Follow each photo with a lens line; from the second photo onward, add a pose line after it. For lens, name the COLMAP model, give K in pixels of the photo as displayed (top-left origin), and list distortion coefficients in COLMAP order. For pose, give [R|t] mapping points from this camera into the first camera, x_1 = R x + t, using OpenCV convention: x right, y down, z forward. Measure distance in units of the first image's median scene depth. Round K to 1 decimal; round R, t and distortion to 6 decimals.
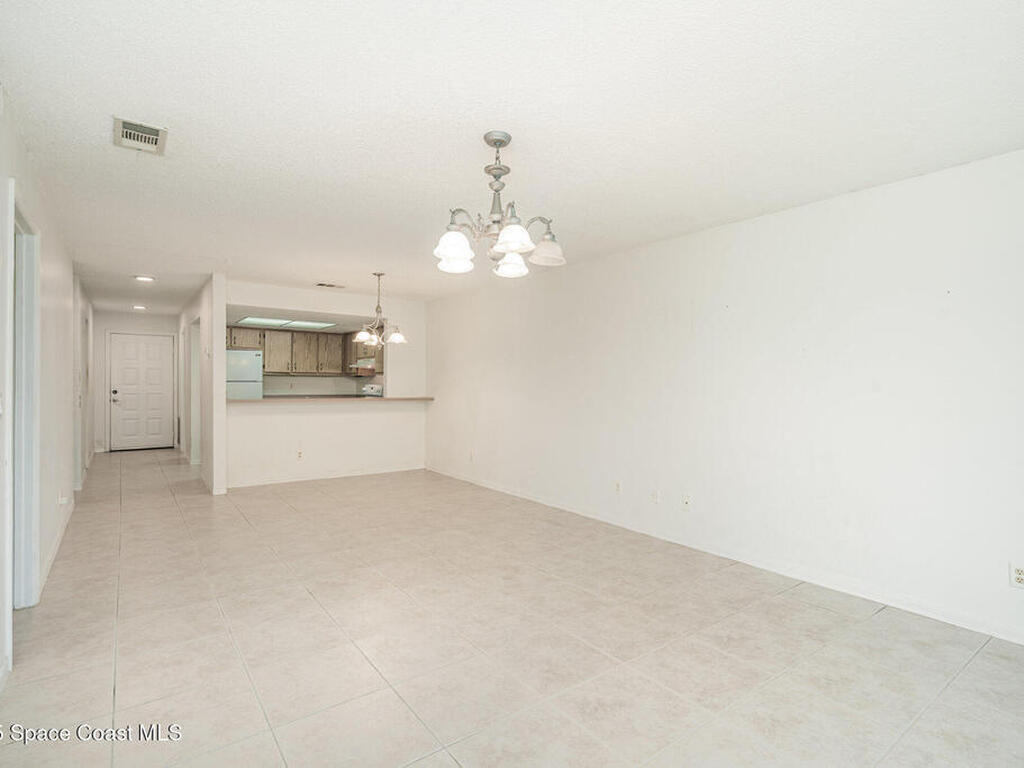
lens RADIAL K [[533.6, 0, 507.6], [0, 533.6, 384.7], [0, 0, 1]] dist [0.000411, -0.000213]
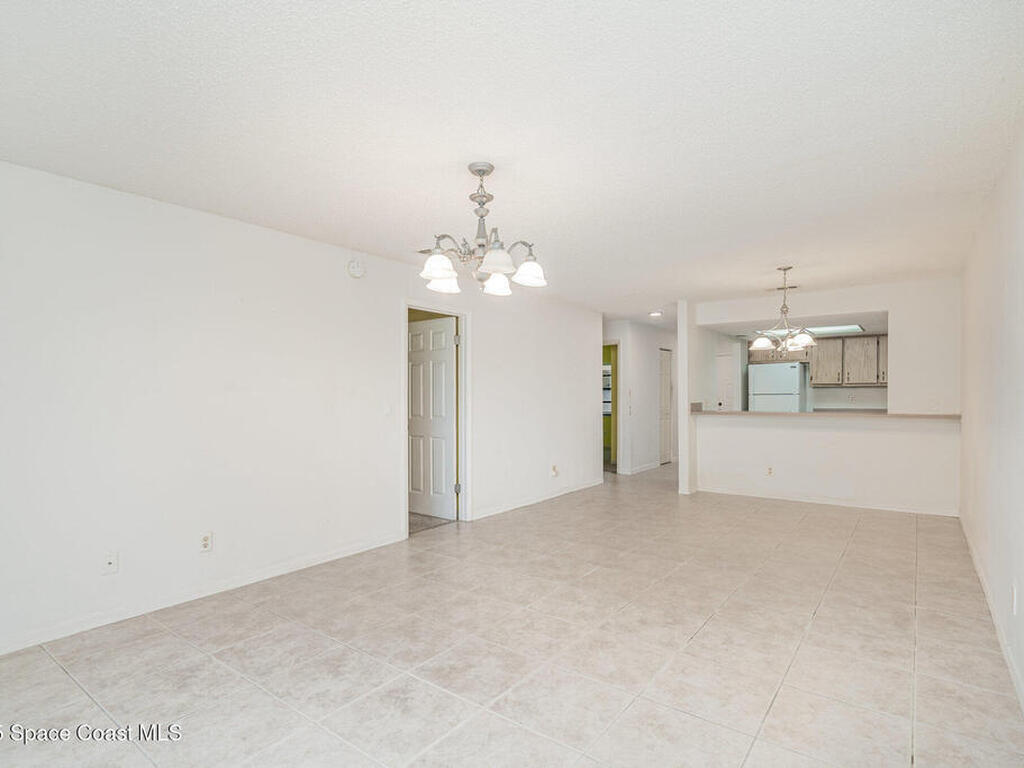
lens RADIAL K [[533.6, 0, 508.2], [0, 533.6, 390.7], [0, 0, 1]] dist [0.000411, -0.000213]
pose [[0.272382, -0.017964, -0.962021, 0.425950], [0.002979, 0.999837, -0.017827, 0.004229], [0.962185, 0.001990, 0.272391, 0.310193]]
